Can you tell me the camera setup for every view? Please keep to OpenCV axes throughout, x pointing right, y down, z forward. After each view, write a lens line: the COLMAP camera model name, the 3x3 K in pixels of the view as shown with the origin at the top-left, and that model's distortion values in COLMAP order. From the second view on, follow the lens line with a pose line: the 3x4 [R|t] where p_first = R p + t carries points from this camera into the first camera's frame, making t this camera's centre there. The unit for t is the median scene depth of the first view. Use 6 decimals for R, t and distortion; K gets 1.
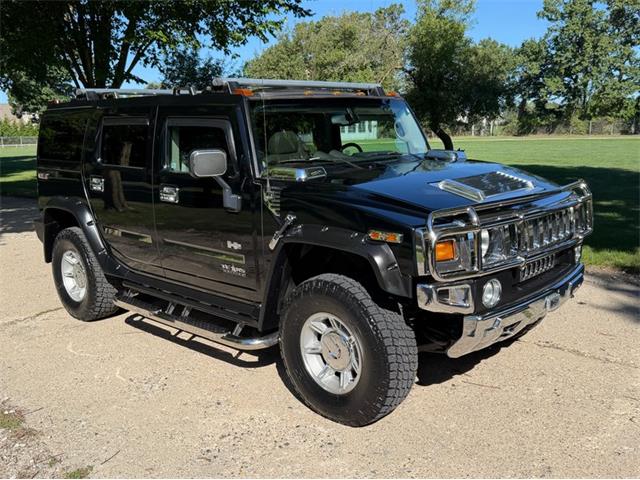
lens RADIAL K [[591.0, 0, 328.5], [0, 591.0, 239.3], [0, 0, 1]] dist [0.014443, -0.028461]
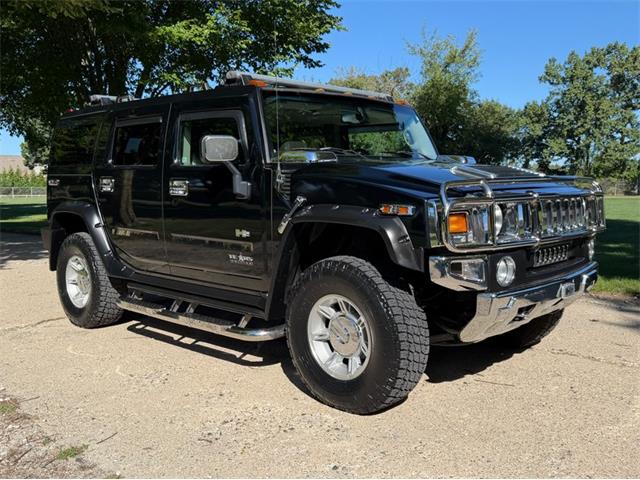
lens RADIAL K [[591.0, 0, 328.5], [0, 591.0, 239.3], [0, 0, 1]] dist [0.014443, -0.028461]
pose [[0.999812, 0.017530, -0.008261, -0.006560], [-0.018246, 0.995159, -0.096570, 0.099430], [0.006528, 0.096703, 0.995292, 0.015625]]
